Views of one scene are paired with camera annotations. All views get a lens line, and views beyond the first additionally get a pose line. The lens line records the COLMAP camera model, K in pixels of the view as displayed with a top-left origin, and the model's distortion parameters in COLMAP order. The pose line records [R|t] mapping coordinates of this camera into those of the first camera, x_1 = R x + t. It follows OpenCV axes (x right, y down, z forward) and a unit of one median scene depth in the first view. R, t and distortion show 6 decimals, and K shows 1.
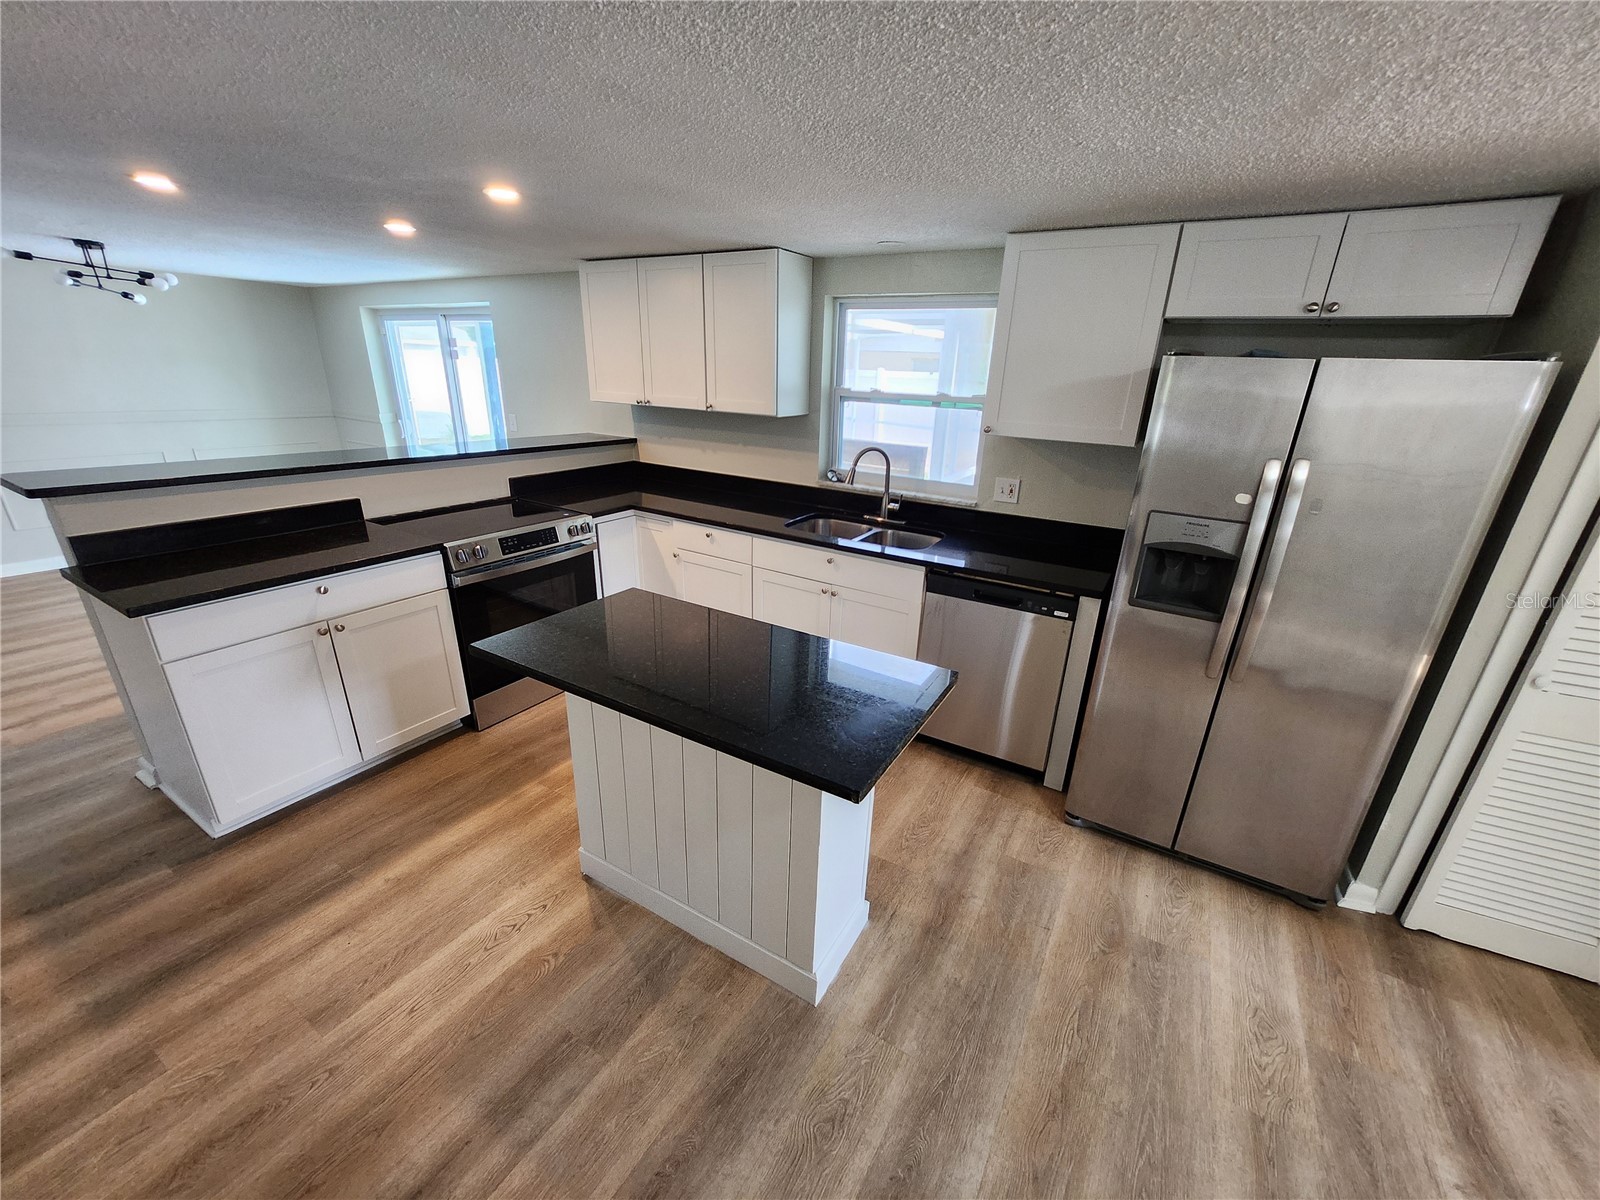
lens RADIAL K [[631.7, 0, 801.7], [0, 631.7, 606.1], [0, 0, 1]] dist [0.001370, 0.000542]
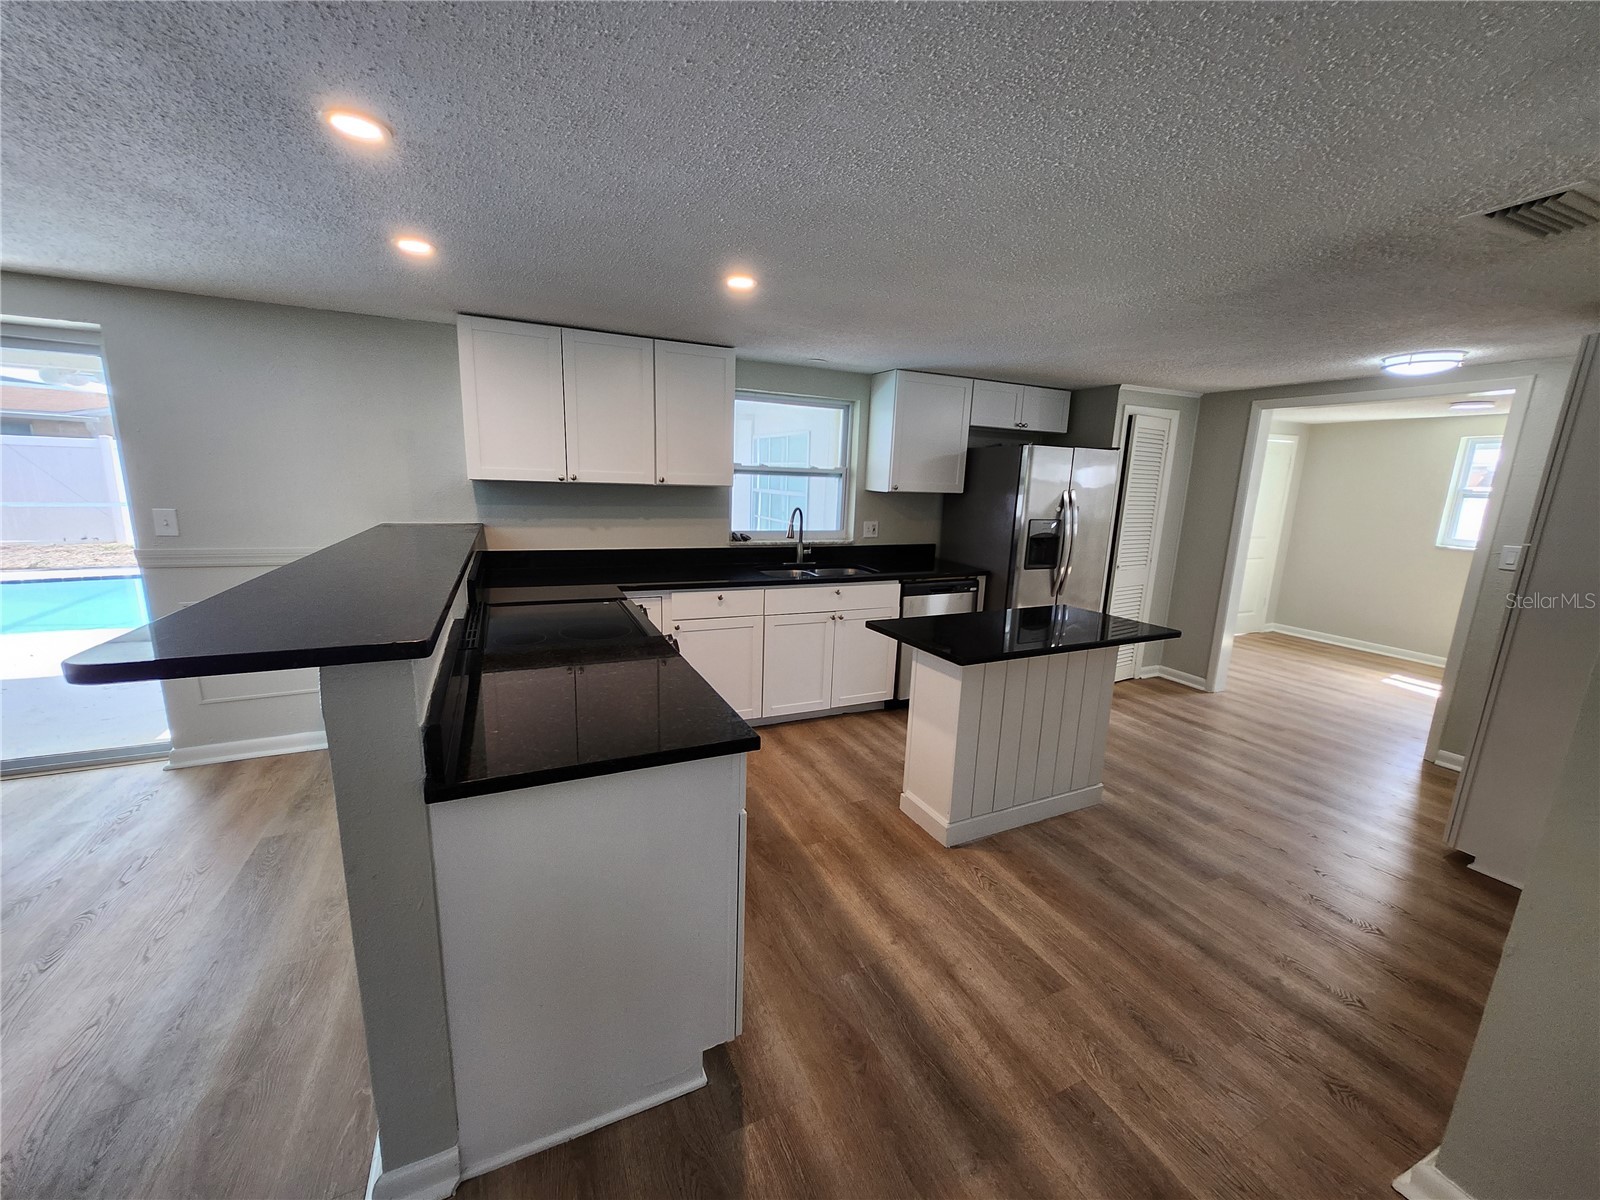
lens RADIAL K [[629.6, 0, 818.0], [0, 629.6, 605.9], [0, 0, 1]] dist [-0.000642, -0.000282]
pose [[0.543991, -0.180973, 0.819343, -1.338923], [0.283272, 0.958747, 0.023690, -0.112136], [-0.789830, 0.219210, 0.572814, 0.398824]]
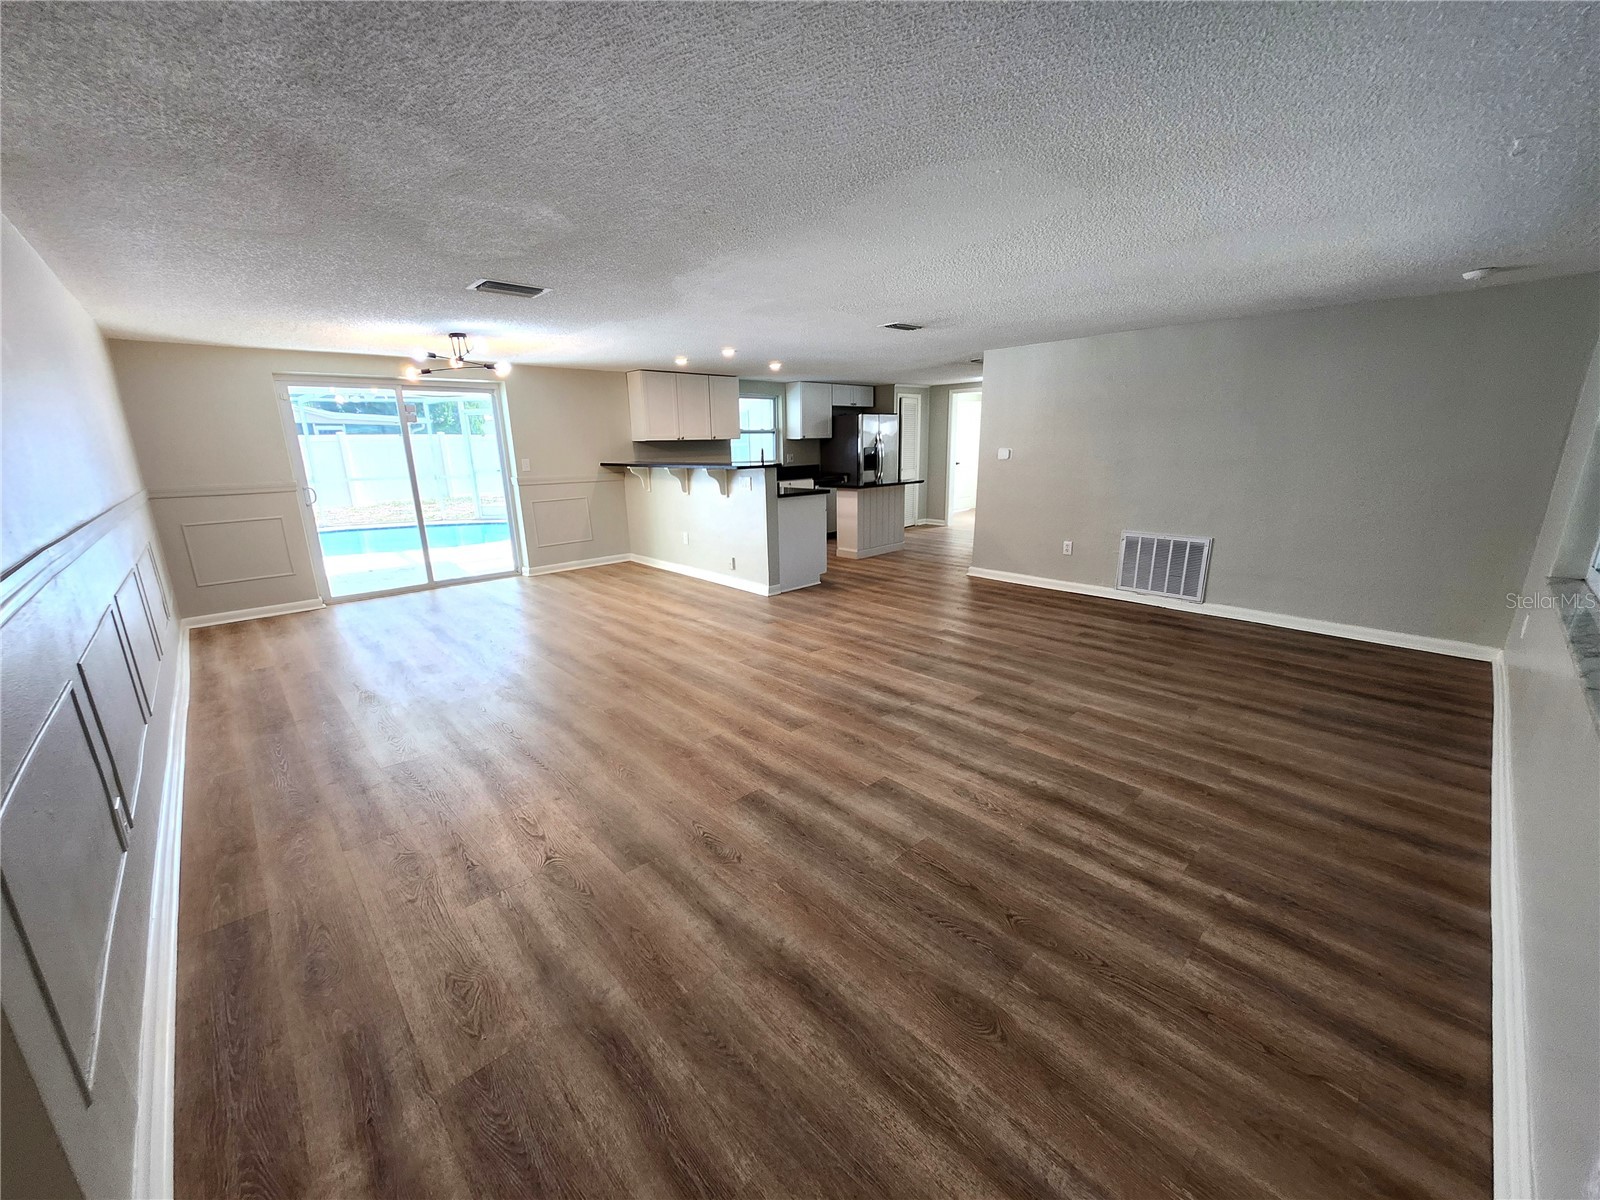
lens RADIAL K [[626.1, 0, 810.3], [0, 626.1, 602.2], [0, 0, 1]] dist [0.000434, 0.000266]
pose [[0.263464, -0.280863, 0.922878, -3.560281], [0.365196, 0.914513, 0.174061, -0.055141], [-0.892871, 0.291173, 0.343511, 0.113401]]
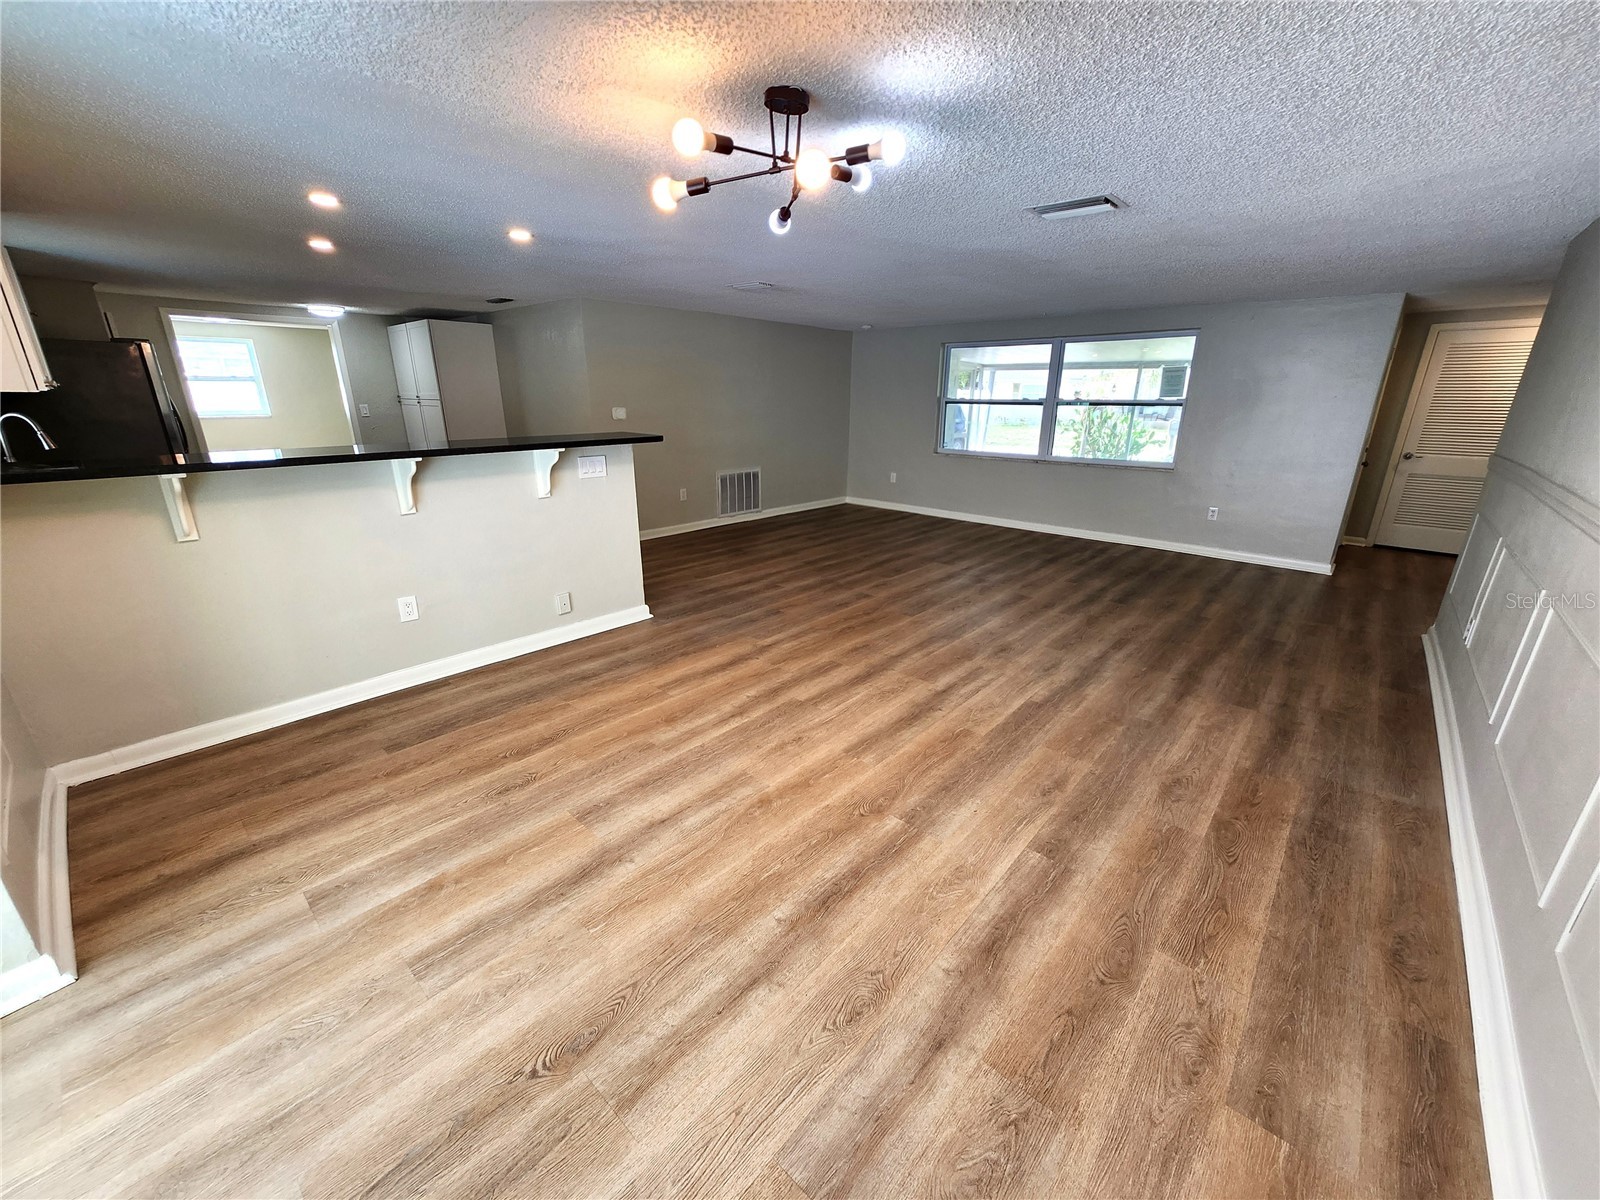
lens RADIAL K [[624.3, 0, 810.2], [0, 624.3, 607.7], [0, 0, 1]] dist [0.000620, -0.000091]
pose [[-0.981850, -0.102502, 0.159577, -1.973244], [0.023627, 0.768719, 0.639151, -0.900500], [-0.188184, 0.631320, -0.752344, 2.454401]]
